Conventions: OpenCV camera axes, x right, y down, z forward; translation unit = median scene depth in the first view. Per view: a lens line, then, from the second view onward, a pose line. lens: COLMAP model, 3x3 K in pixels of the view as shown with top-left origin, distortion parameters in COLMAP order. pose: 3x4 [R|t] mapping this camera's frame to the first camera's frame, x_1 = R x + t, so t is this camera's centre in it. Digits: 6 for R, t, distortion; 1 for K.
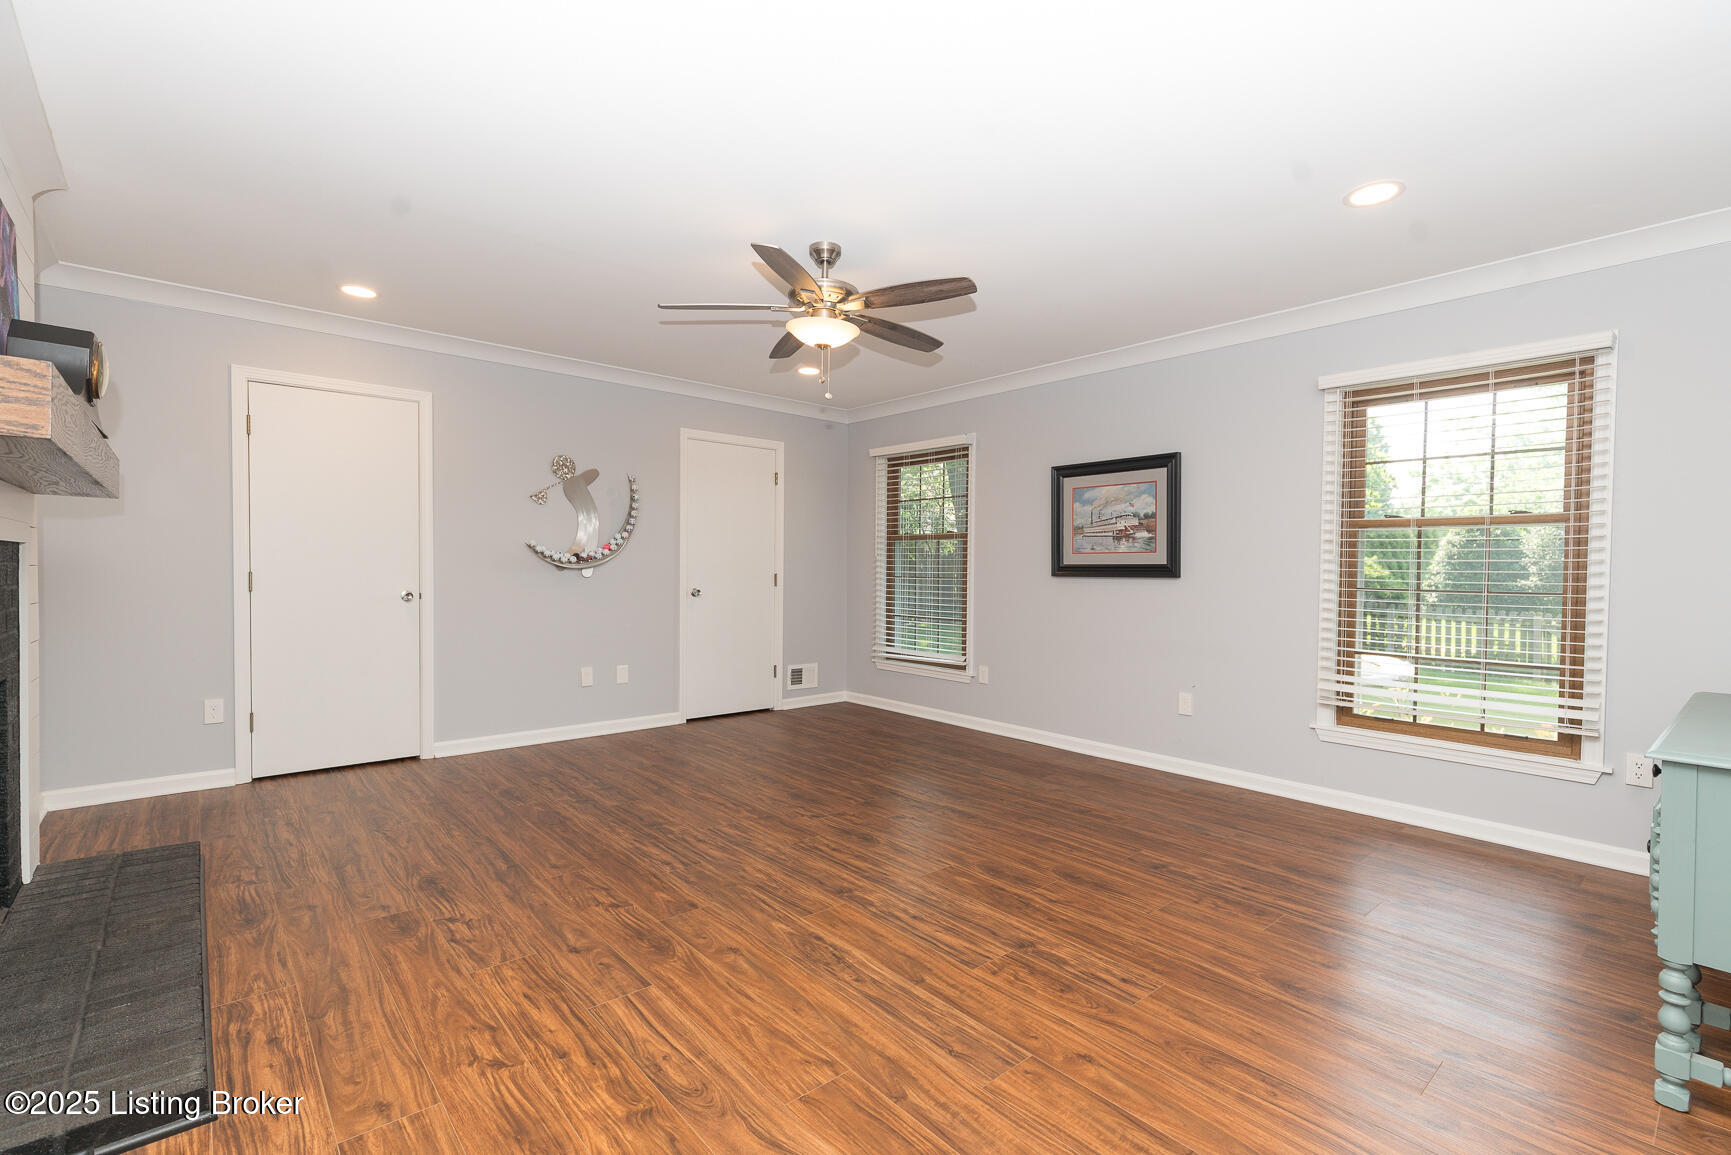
lens RADIAL K [[788.5, 0, 872.0], [0, 788.5, 580.1], [0, 0, 1]] dist [0.007553, -0.001881]
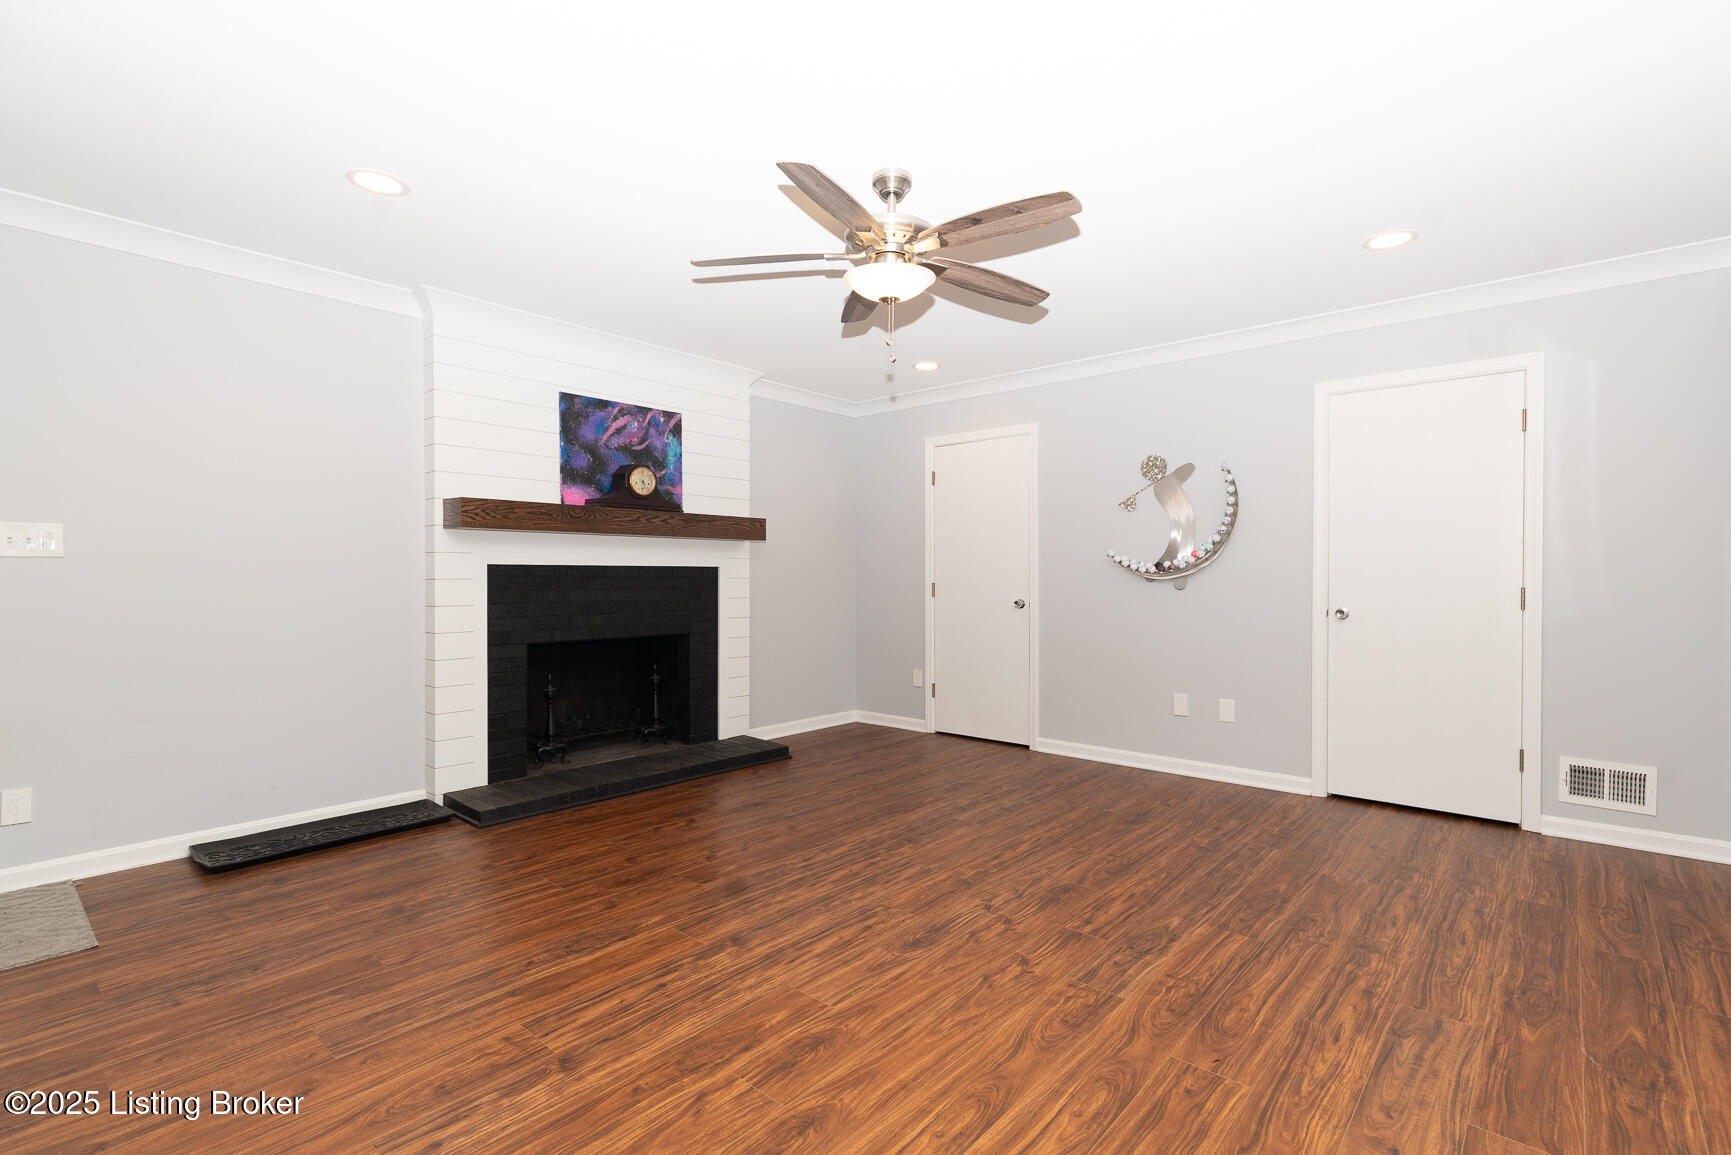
lens RADIAL K [[788.5, 0, 866.9], [0, 788.5, 619.0], [0, 0, 1]] dist [0.007553, -0.001881]
pose [[0.131256, 0.045116, -0.990321, 0.721204], [-0.015663, 0.998934, 0.043432, -0.006722], [0.991225, 0.009811, 0.131823, 0.874739]]
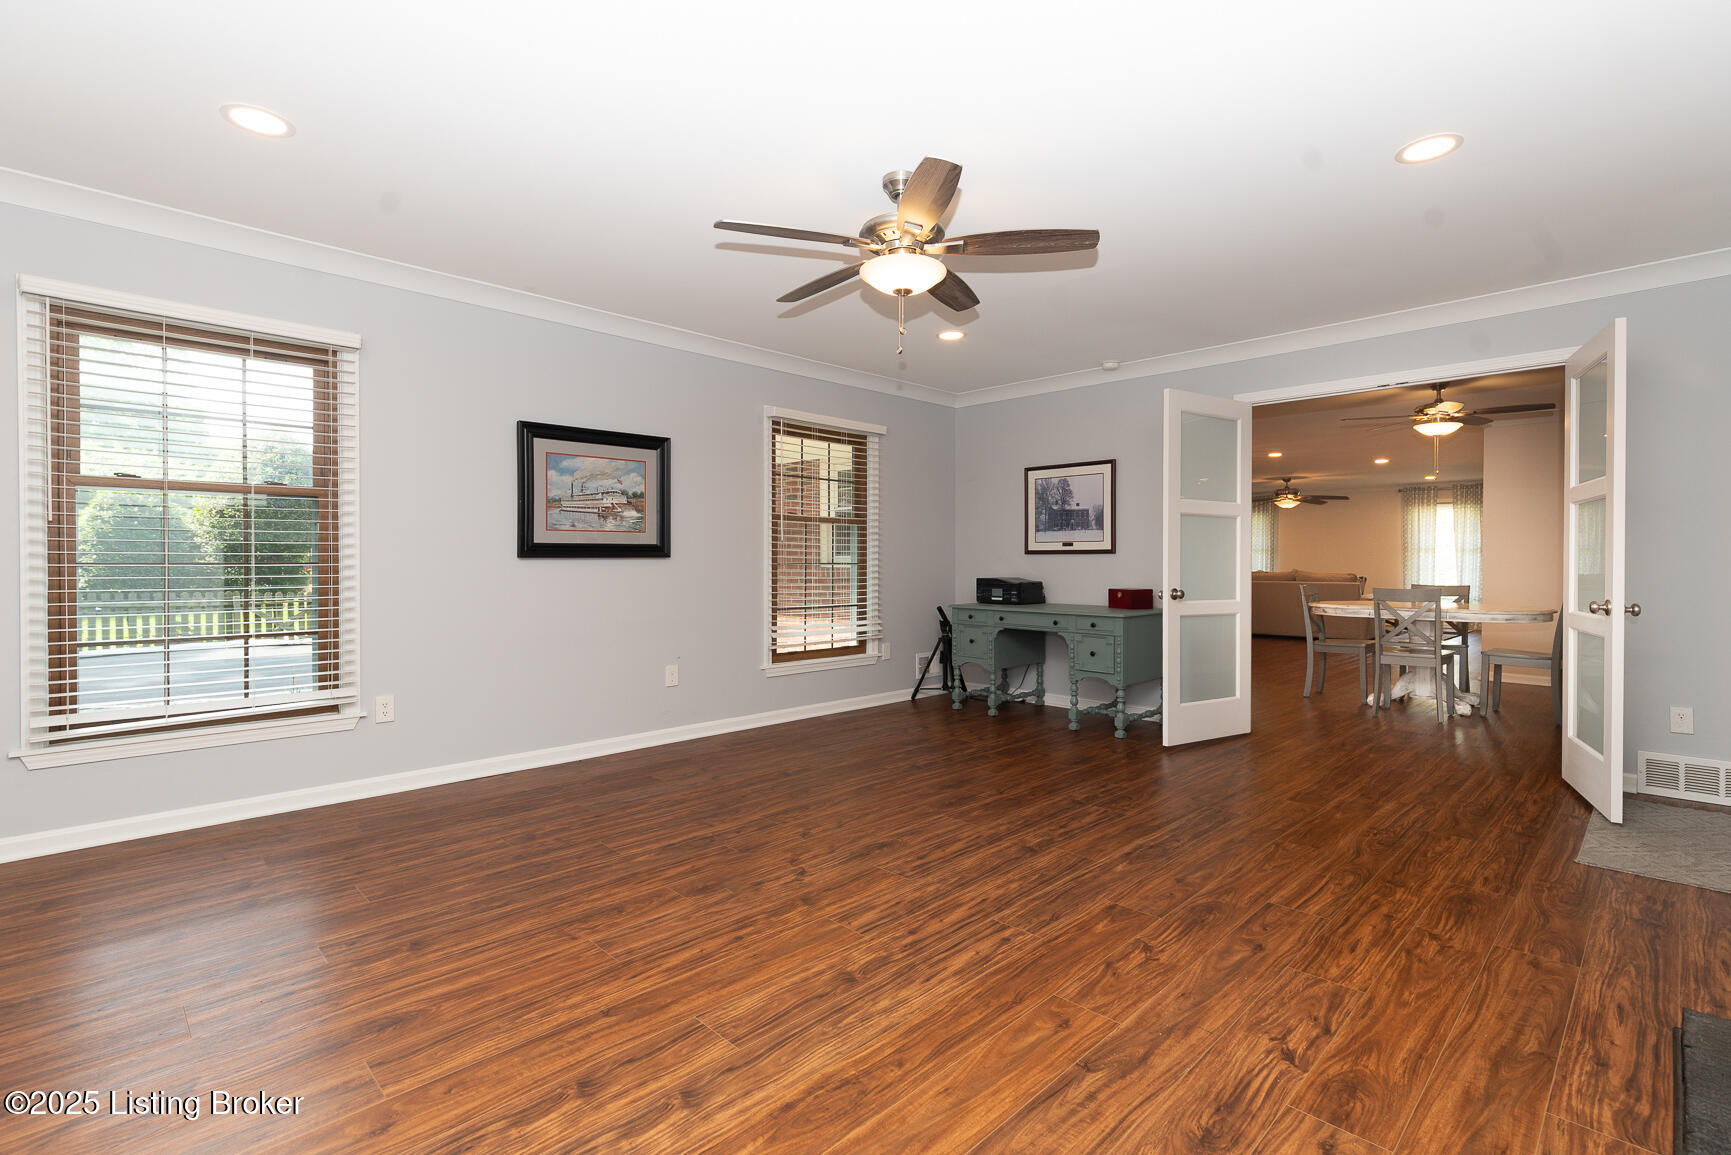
lens RADIAL K [[788.5, 0, 870.7], [0, 788.5, 561.1], [0, 0, 1]] dist [0.007553, -0.001881]
pose [[-0.061152, -0.013034, 0.998043, -0.928117], [0.012508, 0.999826, 0.013824, -0.012402], [-0.998050, 0.013329, -0.060979, 1.089420]]
